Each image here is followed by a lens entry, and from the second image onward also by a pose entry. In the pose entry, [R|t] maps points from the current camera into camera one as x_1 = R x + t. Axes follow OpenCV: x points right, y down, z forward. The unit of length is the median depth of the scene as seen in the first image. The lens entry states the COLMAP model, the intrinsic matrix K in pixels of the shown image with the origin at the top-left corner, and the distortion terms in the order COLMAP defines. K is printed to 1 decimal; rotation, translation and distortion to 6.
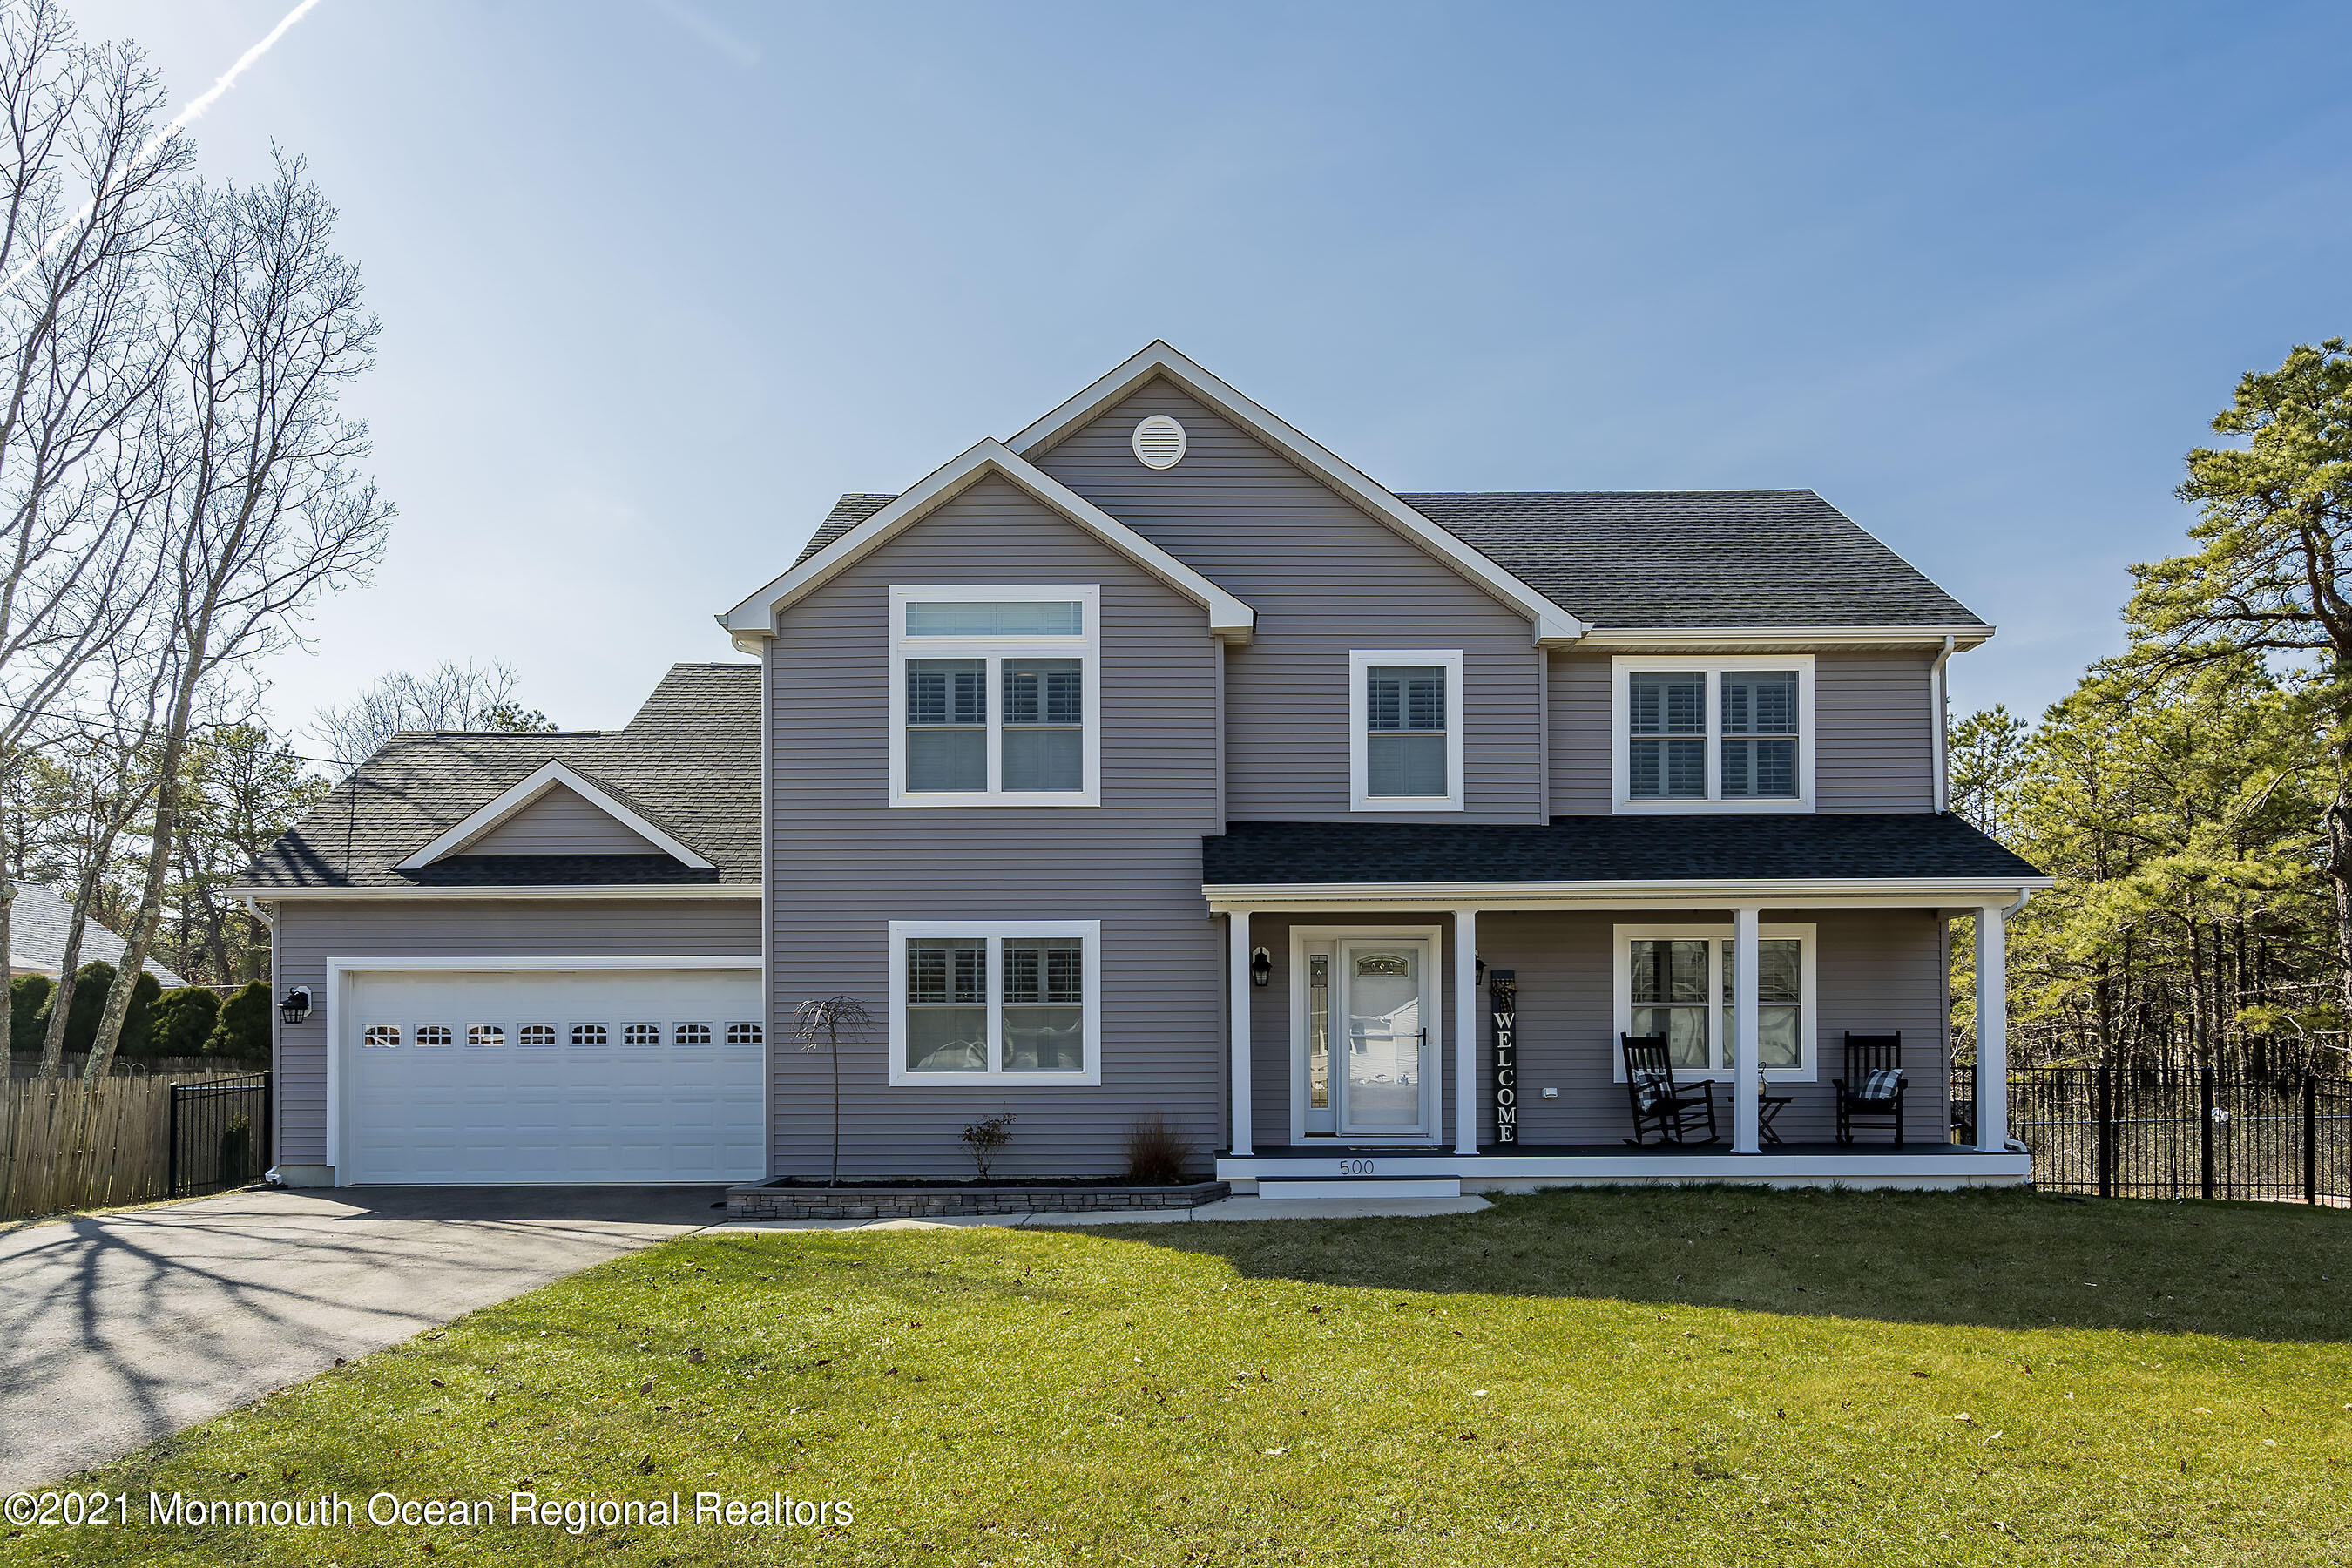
lens RADIAL K [[1548.5, 0, 1177.0], [0, 1548.5, 977.2], [0, 0, 1]] dist [0.002976, -0.000351]
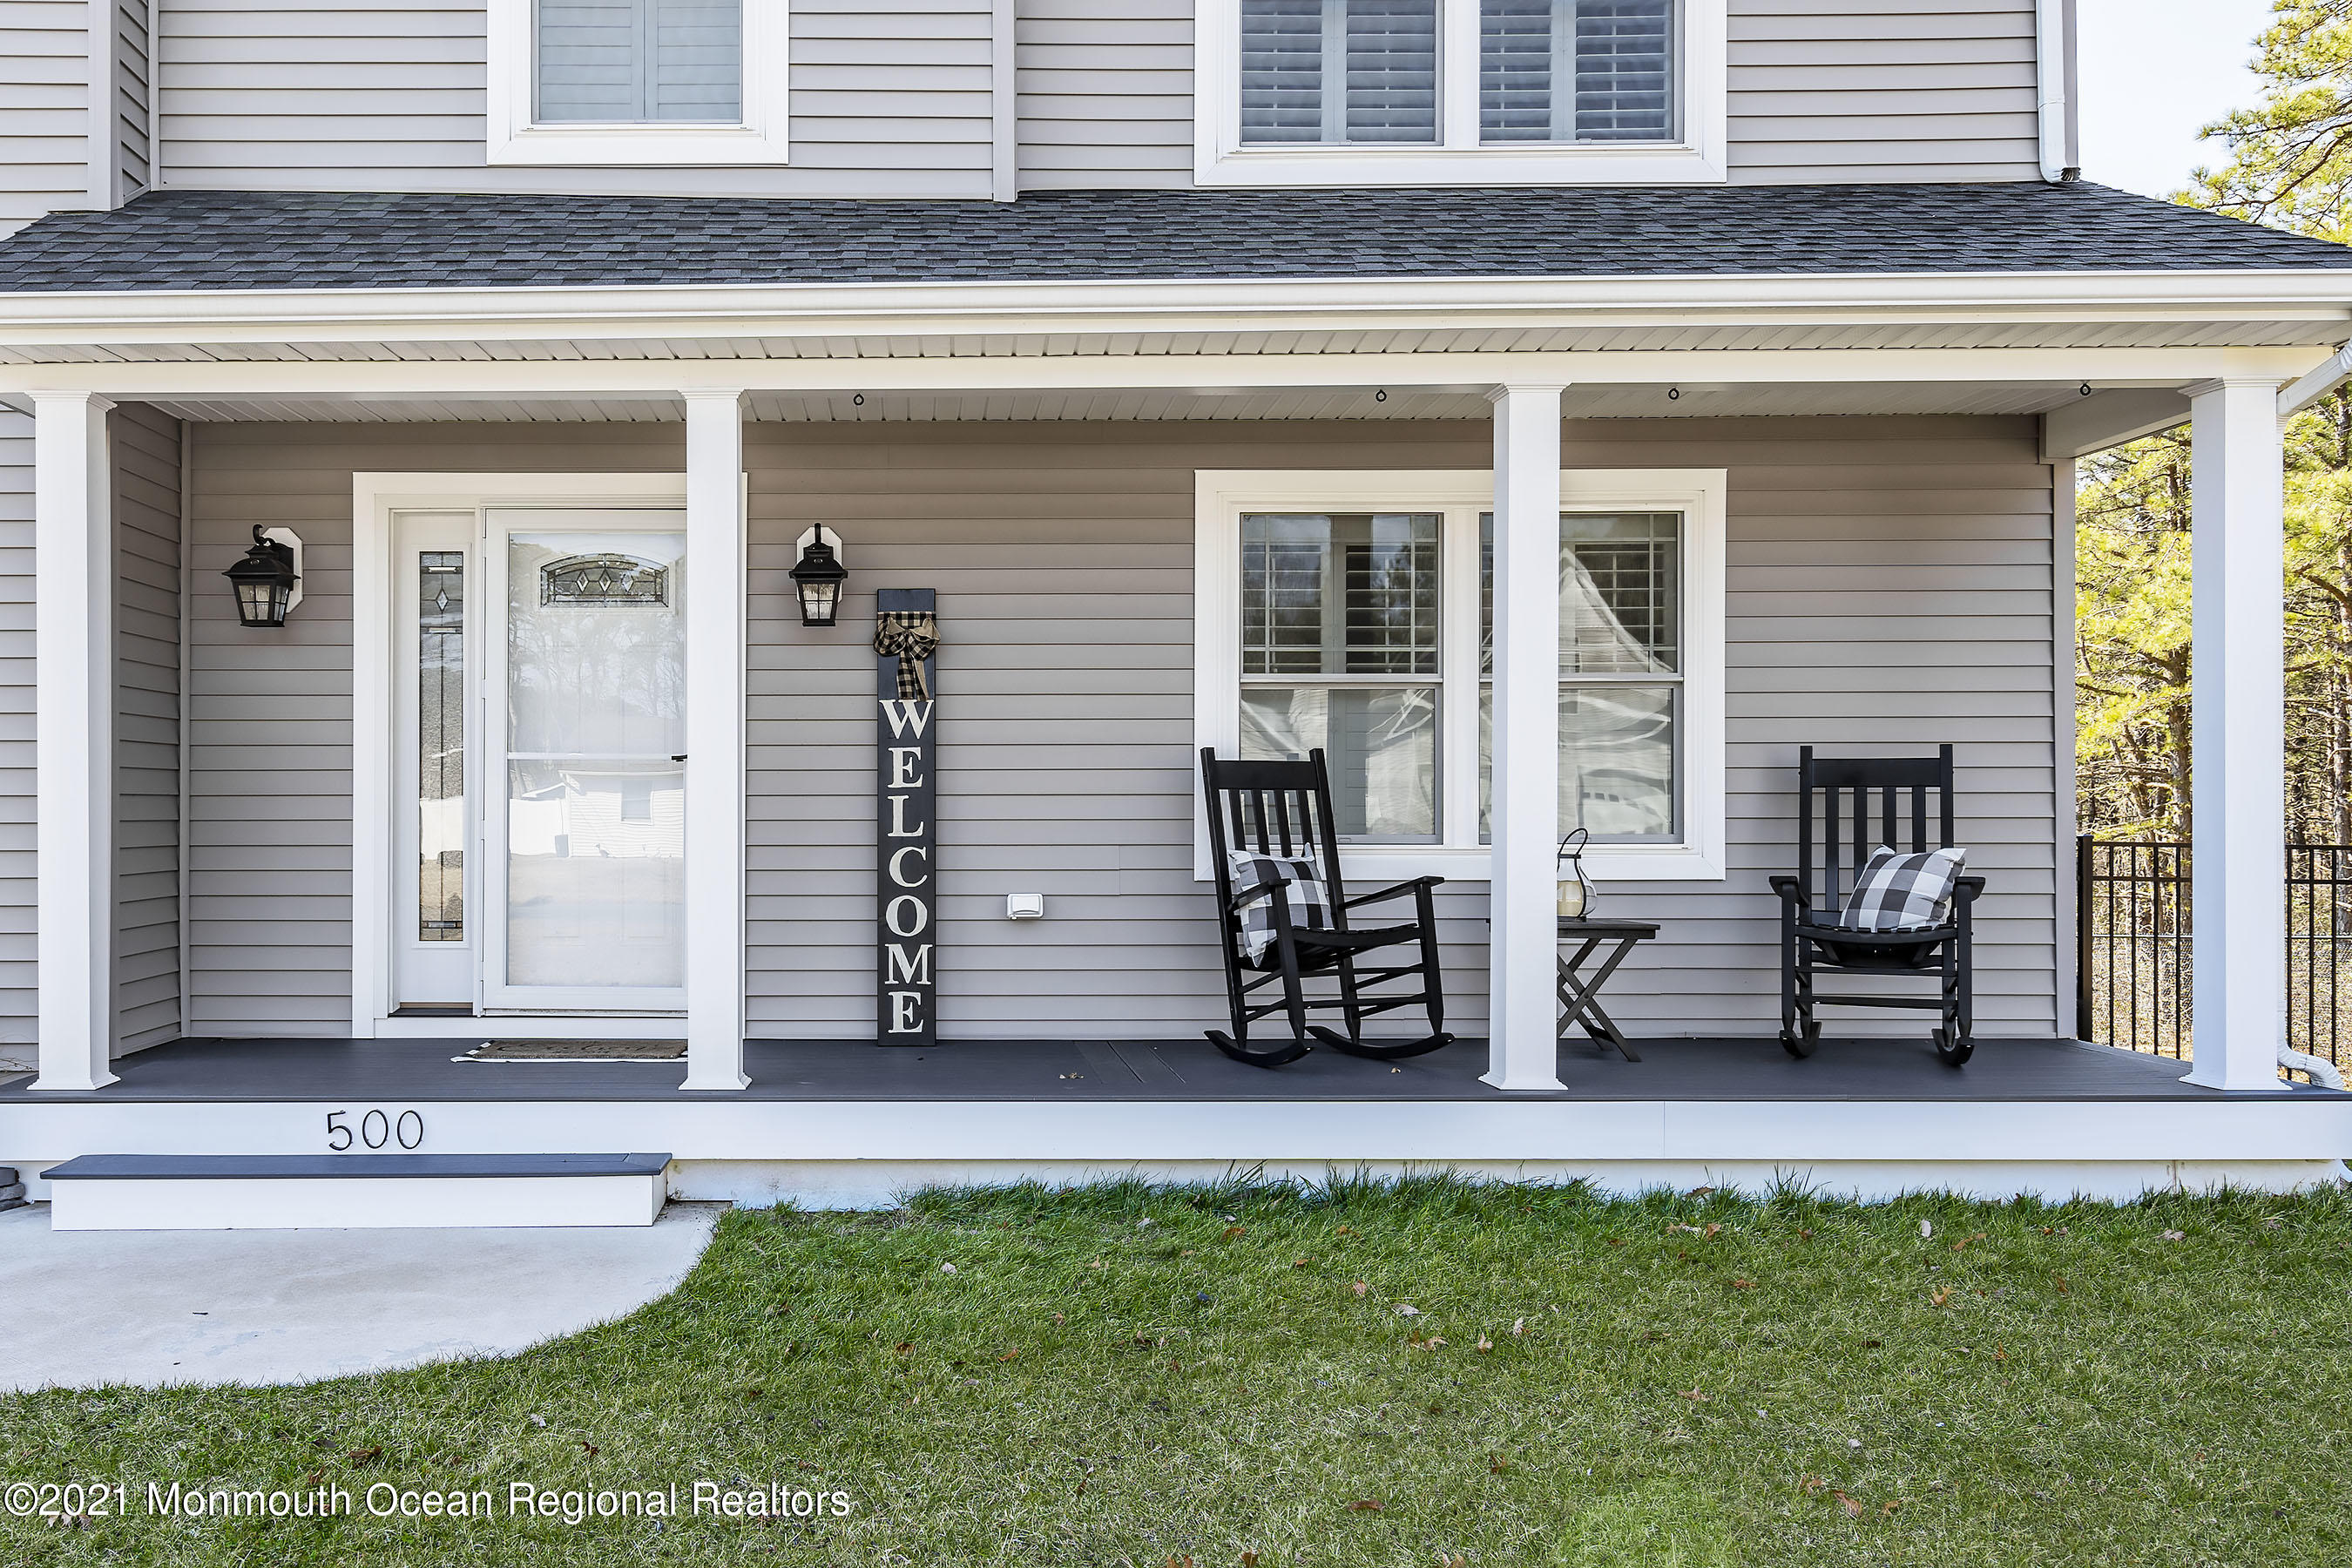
lens RADIAL K [[1419.8, 0, 1055.9], [0, 1419.8, 779.9], [0, 0, 1]] dist [-0.000339, -0.000147]
pose [[0.999649, 0.001618, -0.026428, 0.261810], [-0.001140, 0.999836, 0.018089, 0.037289], [0.026453, -0.018053, 0.999487, 0.656978]]
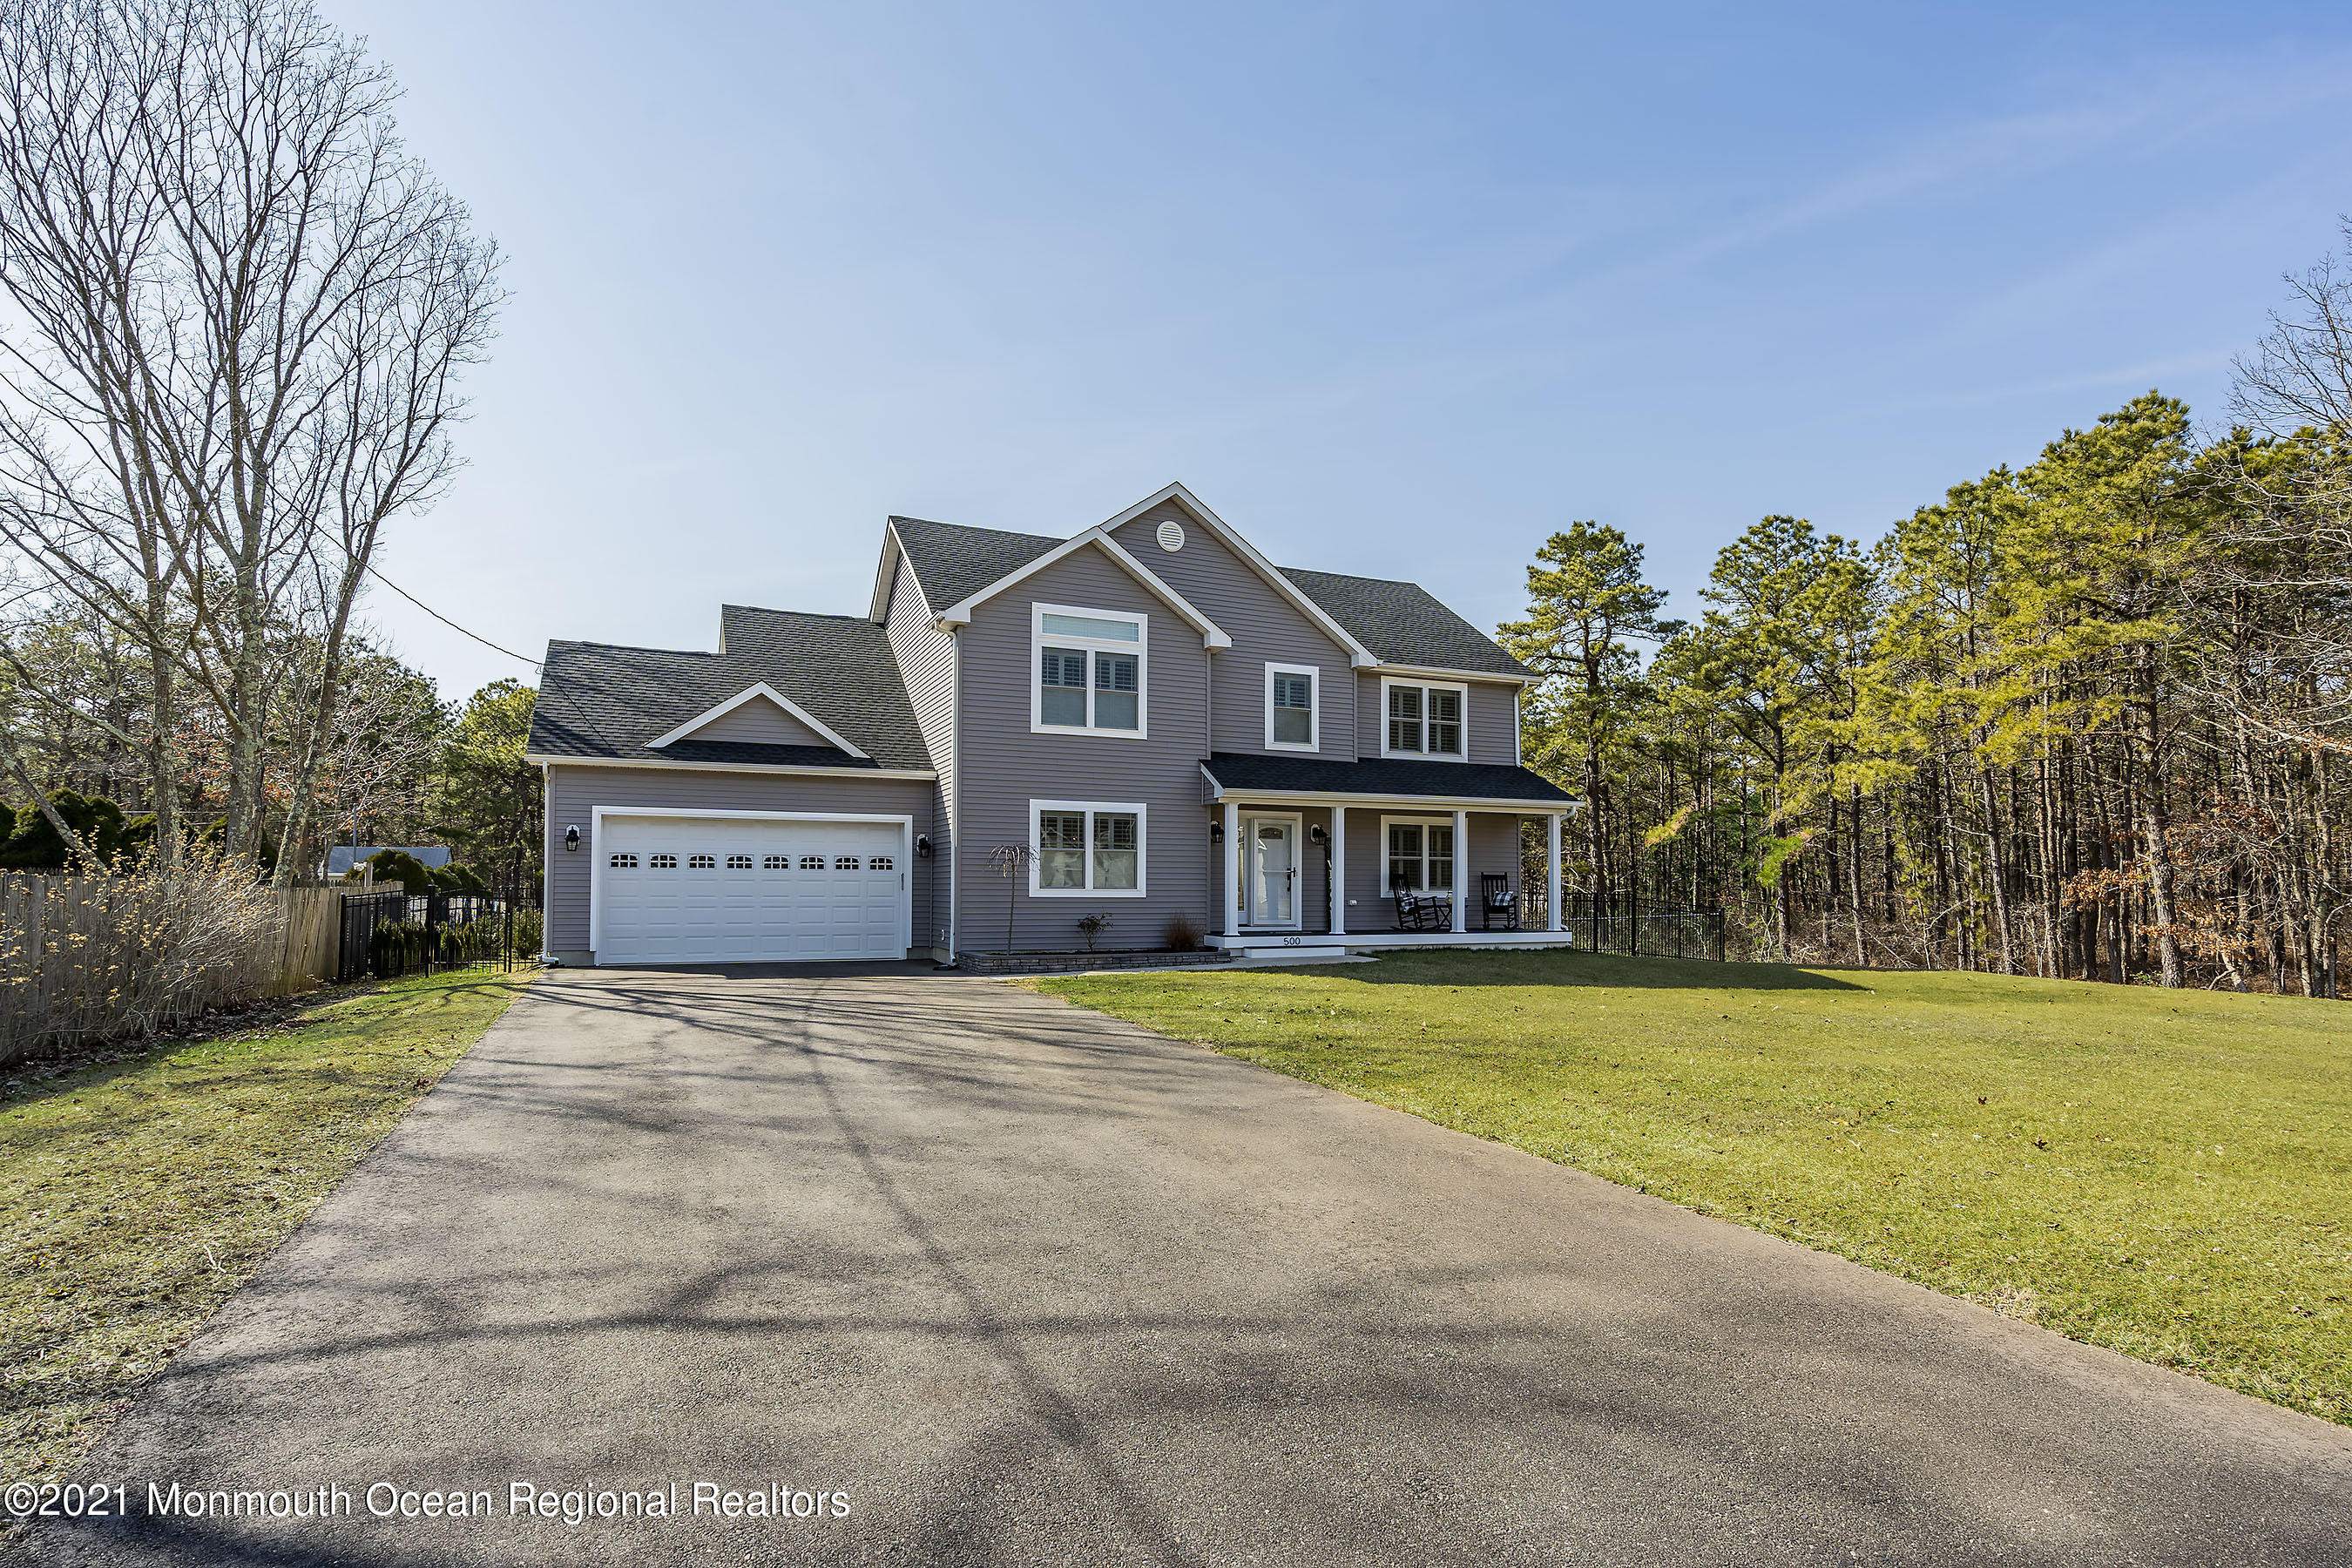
lens RADIAL K [[1158.7, 0, 1176.0], [0, 1158.7, 784.0], [0, 0, 1]] dist [-0.000890, -0.000046]
pose [[0.917903, 0.044462, 0.394307, -0.532679], [-0.030195, 0.998648, -0.042318, -0.004125], [-0.395655, 0.026937, 0.918004, -0.226150]]
